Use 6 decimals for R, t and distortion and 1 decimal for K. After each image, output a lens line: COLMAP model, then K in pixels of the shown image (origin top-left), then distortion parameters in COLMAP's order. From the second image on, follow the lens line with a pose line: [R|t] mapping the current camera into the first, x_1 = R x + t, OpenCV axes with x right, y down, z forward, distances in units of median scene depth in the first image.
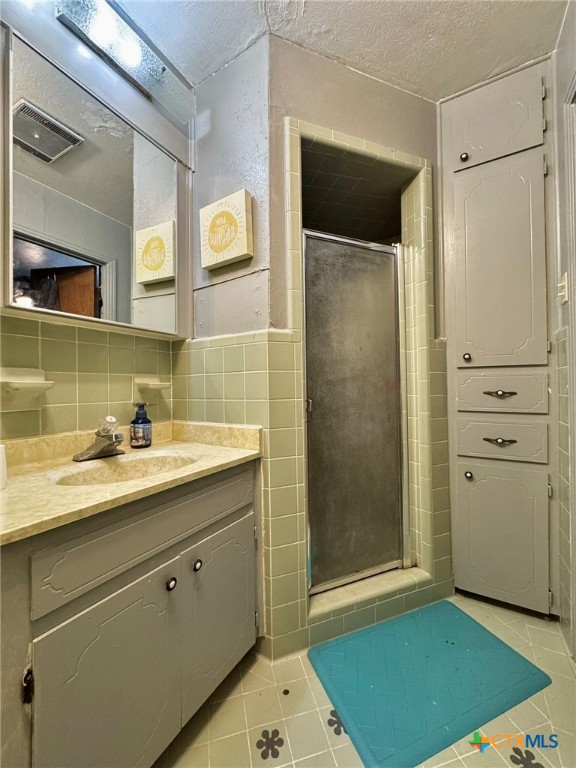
lens RADIAL K [[303.6, 0, 287.1], [0, 303.6, 384.3], [0, 0, 1]] dist [-0.000935, 0.000003]
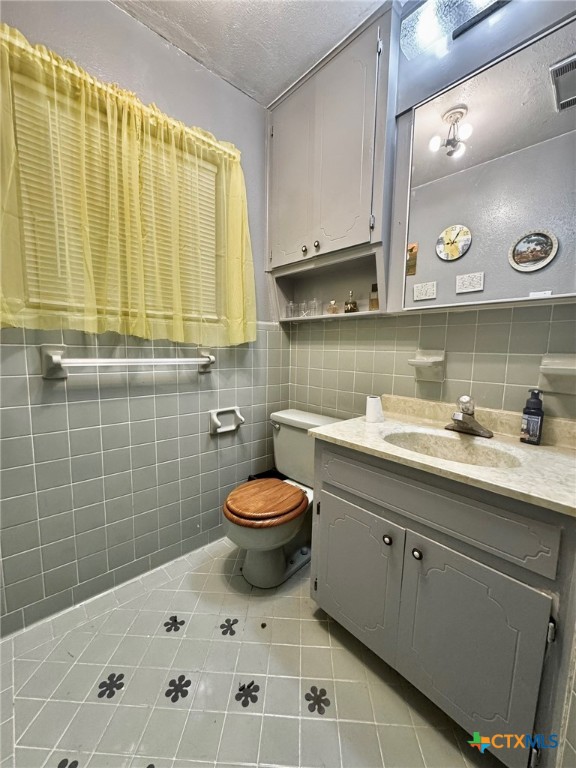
lens RADIAL K [[303.6, 0, 288.4], [0, 303.6, 383.4], [0, 0, 1]] dist [-0.000935, 0.000003]
pose [[-0.283958, 0.116946, -0.951678, 0.621972], [-0.006196, 0.992290, 0.123785, -0.067695], [0.958817, 0.041046, -0.281044, 0.755948]]
